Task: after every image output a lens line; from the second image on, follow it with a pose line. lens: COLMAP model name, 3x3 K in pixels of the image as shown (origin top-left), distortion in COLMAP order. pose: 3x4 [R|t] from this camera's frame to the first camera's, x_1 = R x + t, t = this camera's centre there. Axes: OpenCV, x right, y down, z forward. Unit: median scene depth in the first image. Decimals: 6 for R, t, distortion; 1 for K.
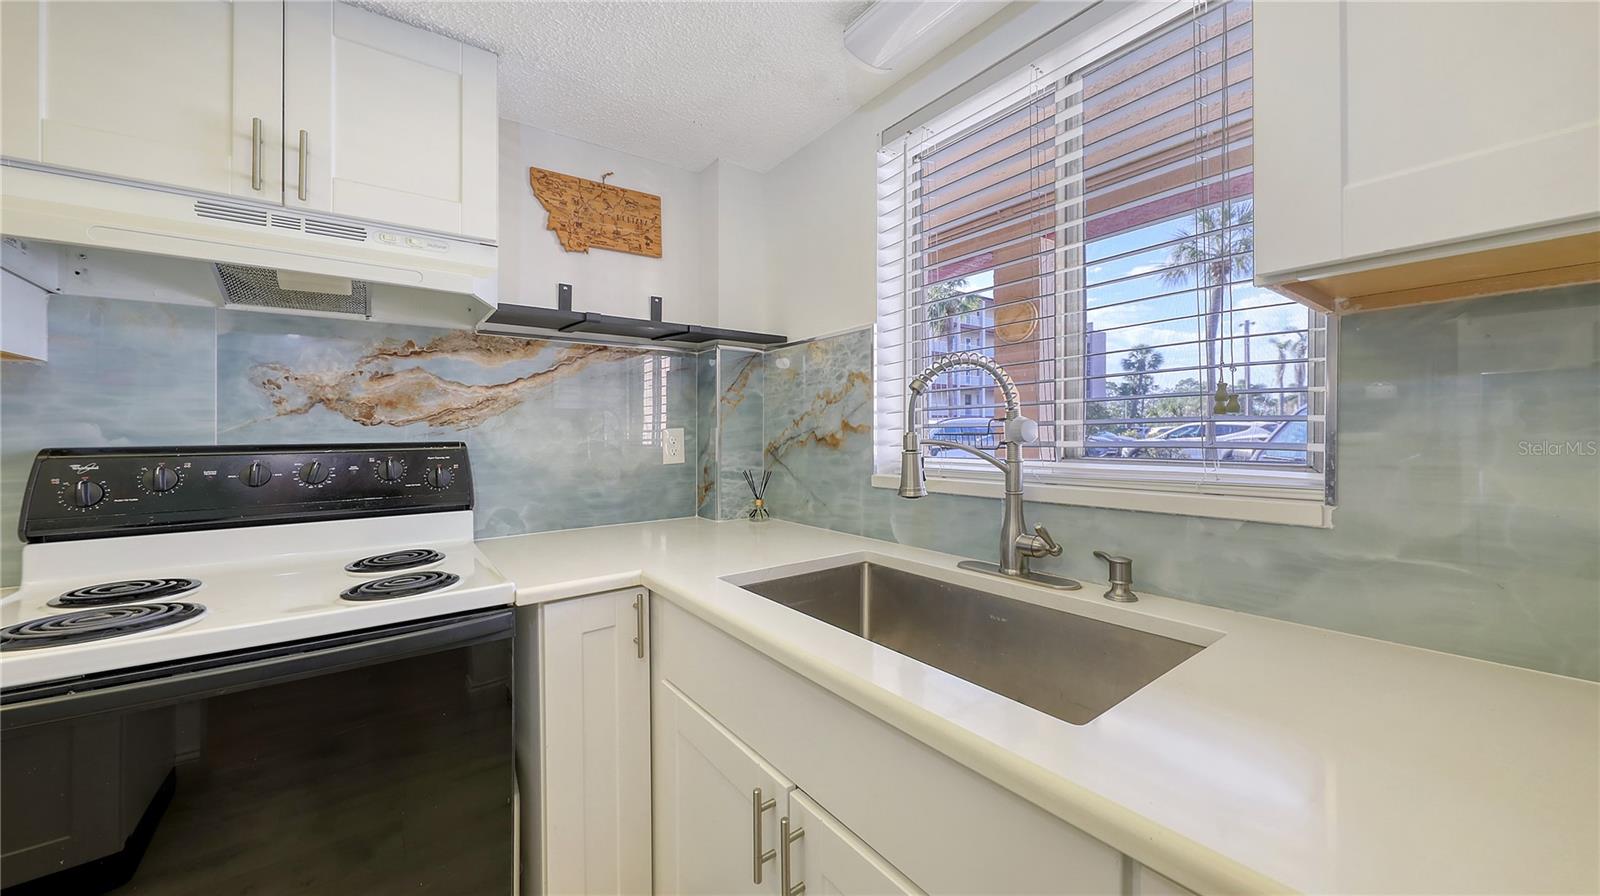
lens RADIAL K [[560.9, 0, 795.3], [0, 560.9, 433.8], [0, 0, 1]] dist [-0.001133, -0.000347]
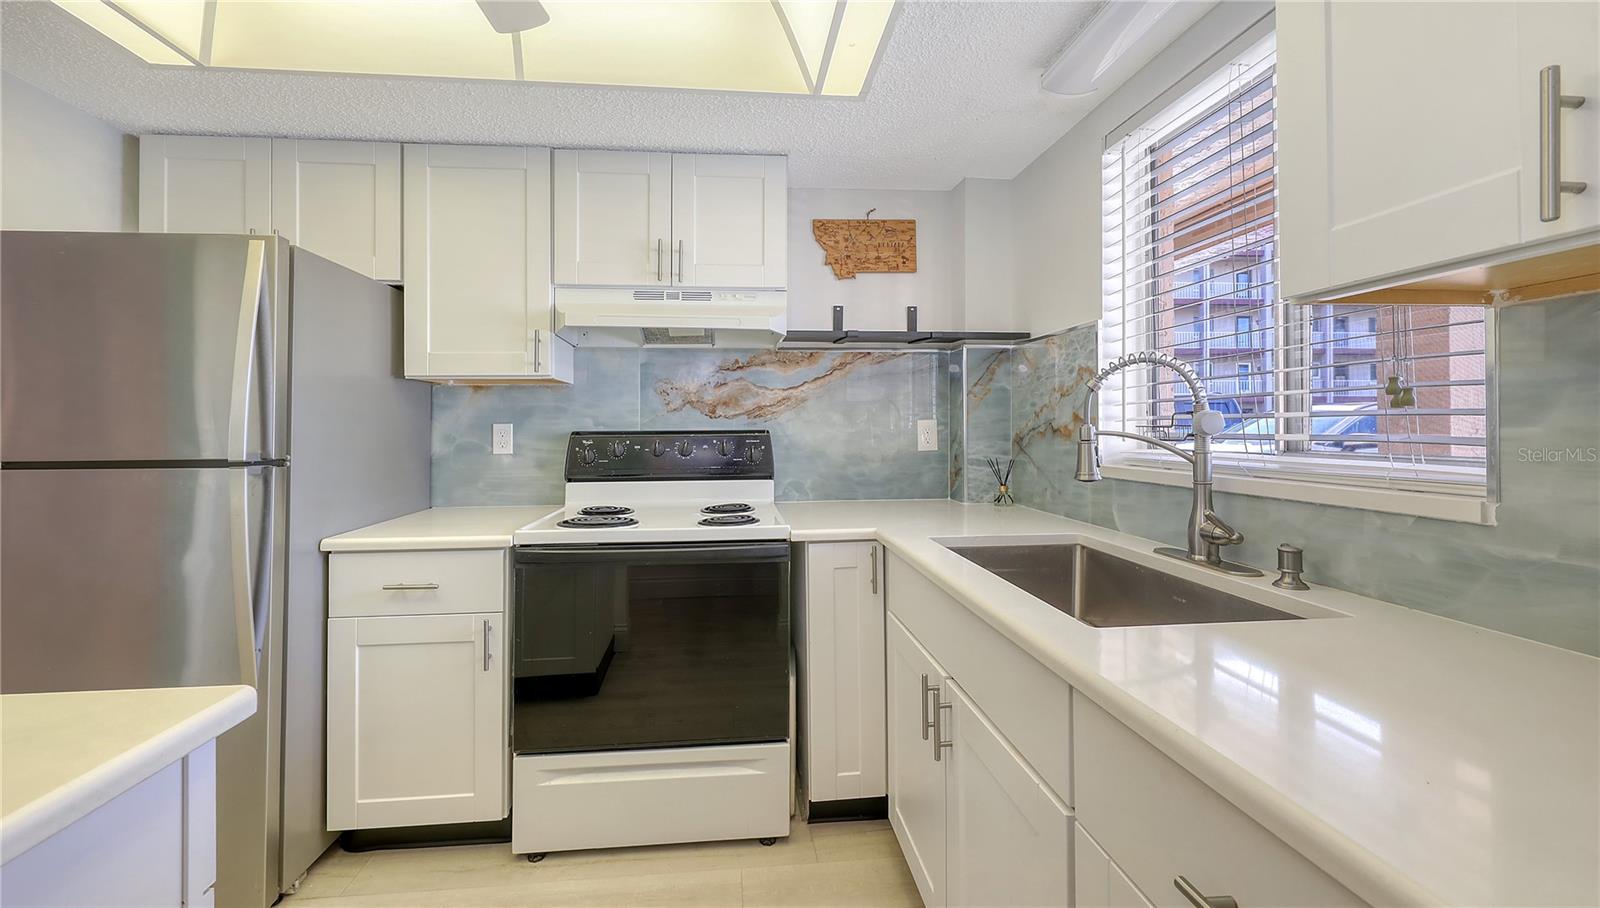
lens RADIAL K [[626.2, 0, 778.7], [0, 626.2, 420.6], [0, 0, 1]] dist [0.000472, -0.000196]
pose [[0.849495, 0.000104, -0.527596, 0.303402], [-0.002376, 0.999991, -0.003628, -0.003868], [0.527591, 0.004336, 0.849487, -0.368978]]
